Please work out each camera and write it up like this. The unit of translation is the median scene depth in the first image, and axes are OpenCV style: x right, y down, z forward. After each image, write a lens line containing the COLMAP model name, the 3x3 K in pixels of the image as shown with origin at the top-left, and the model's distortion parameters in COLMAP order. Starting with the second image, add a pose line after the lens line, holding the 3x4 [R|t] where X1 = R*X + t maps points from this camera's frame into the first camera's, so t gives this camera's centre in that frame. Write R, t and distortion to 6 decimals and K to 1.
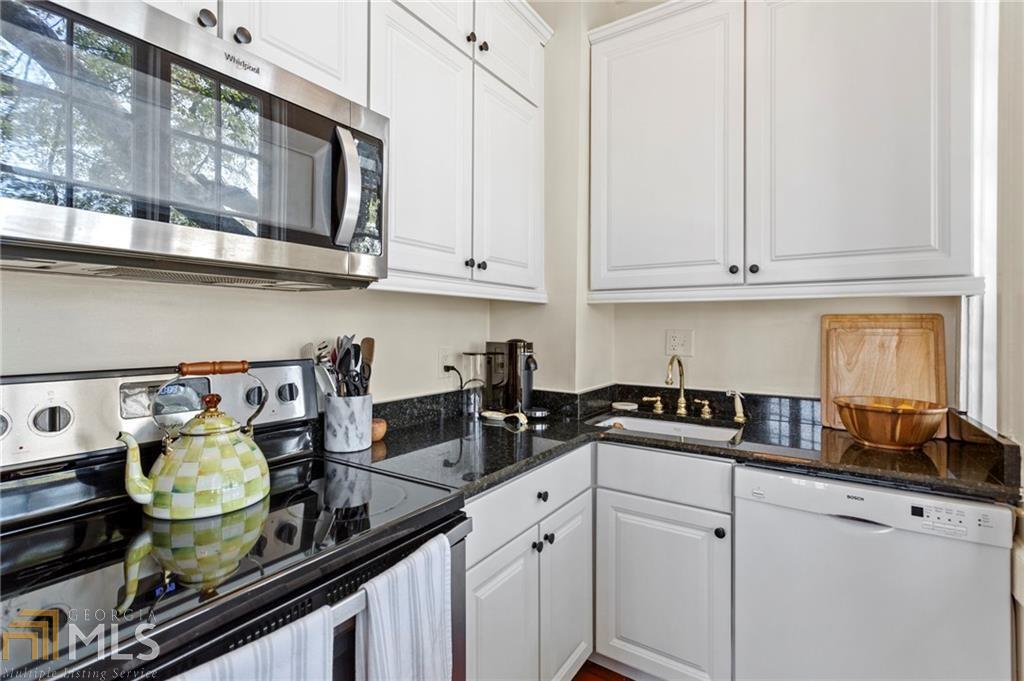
lens RADIAL K [[482.2, 0, 510.0], [0, 482.2, 324.3], [0, 0, 1]] dist [-0.001026, 0.000000]
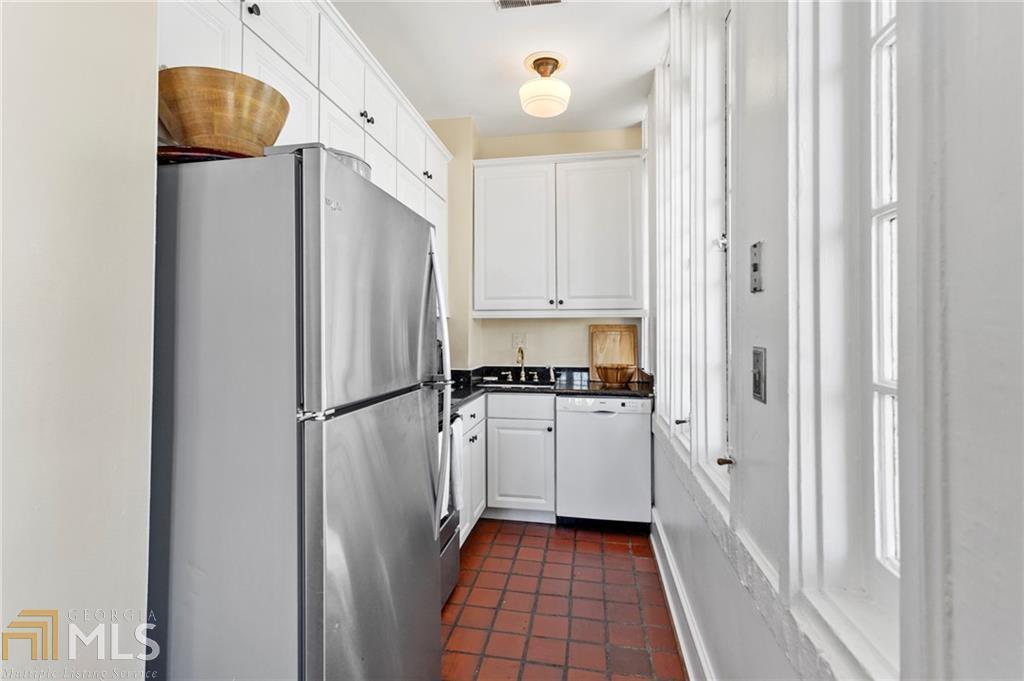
lens RADIAL K [[482.2, 0, 510.0], [0, 482.2, 324.3], [0, 0, 1]] dist [-0.001026, 0.000000]
pose [[0.915248, -0.000342, 0.402890, -0.477676], [0.003897, 0.999960, -0.008005, -0.008278], [-0.402872, 0.008896, 0.915213, -0.721263]]
